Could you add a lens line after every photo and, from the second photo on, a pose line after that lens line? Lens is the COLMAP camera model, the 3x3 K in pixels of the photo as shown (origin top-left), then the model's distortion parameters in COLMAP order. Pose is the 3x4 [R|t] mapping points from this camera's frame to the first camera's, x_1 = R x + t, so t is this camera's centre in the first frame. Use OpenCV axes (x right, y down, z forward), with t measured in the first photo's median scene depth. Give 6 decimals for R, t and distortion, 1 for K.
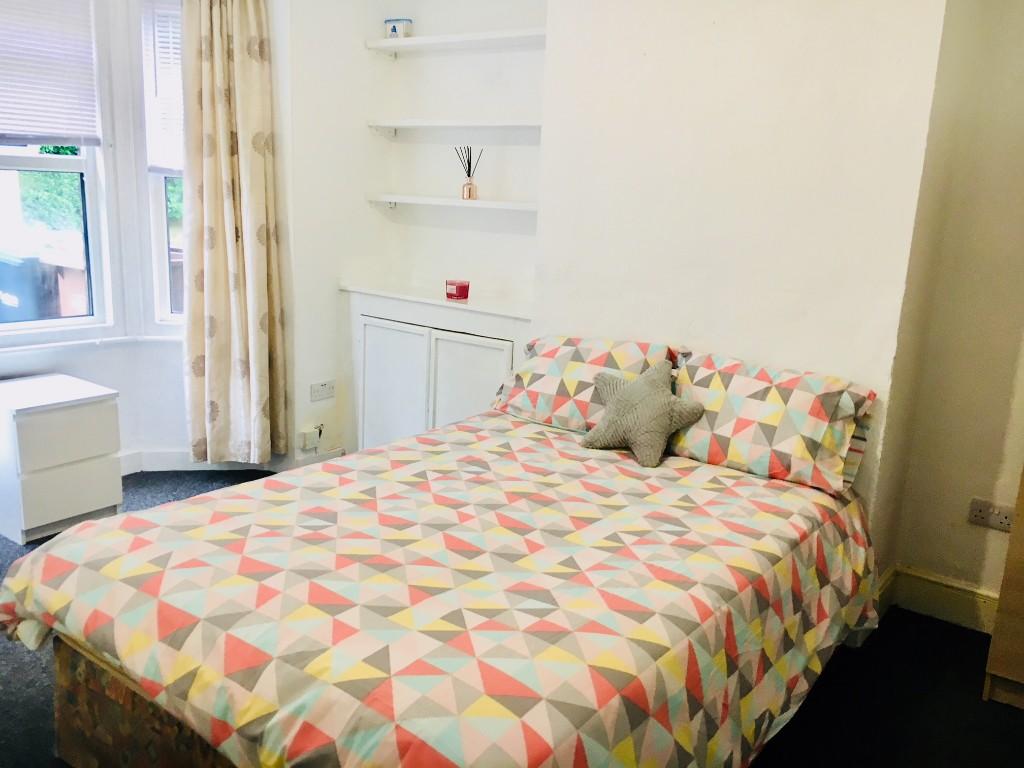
lens RADIAL K [[879.1, 0, 512.0], [0, 879.1, 384.0], [0, 0, 1]] dist [0.050657, -0.006410]
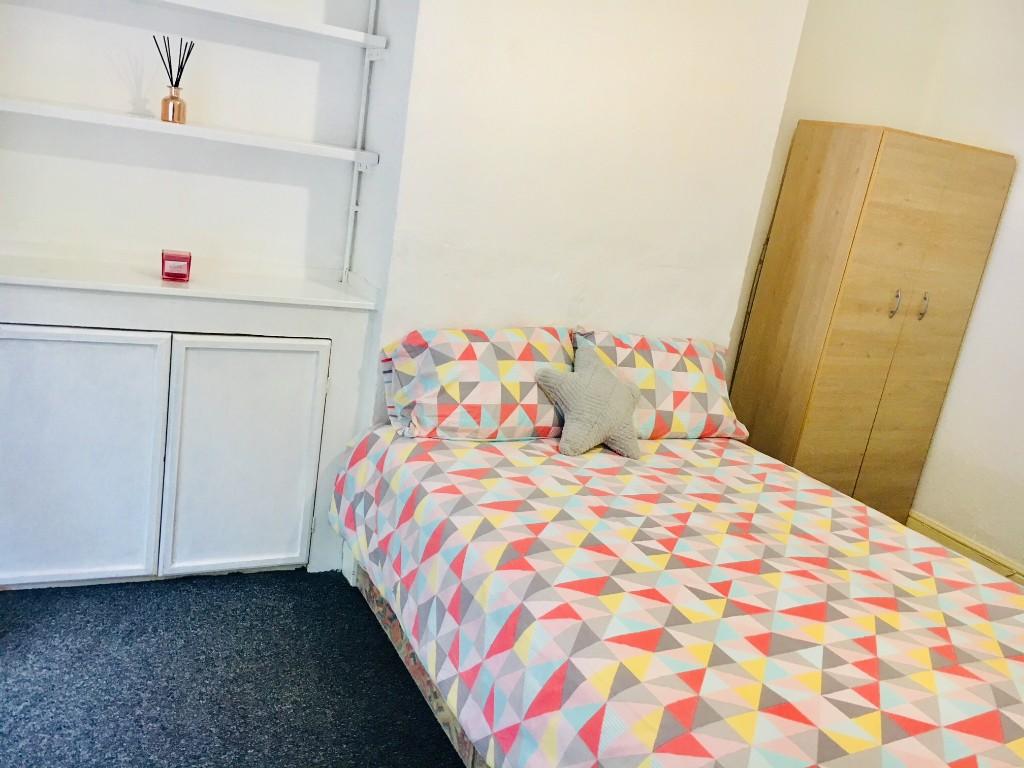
lens RADIAL K [[879.1, 0, 512.0], [0, 879.1, 384.0], [0, 0, 1]] dist [0.050657, -0.006410]
pose [[0.453473, -0.205330, 0.867296, -0.699472], [0.060831, 0.977962, 0.199724, -0.180845], [-0.889192, -0.037811, 0.455970, 0.631267]]
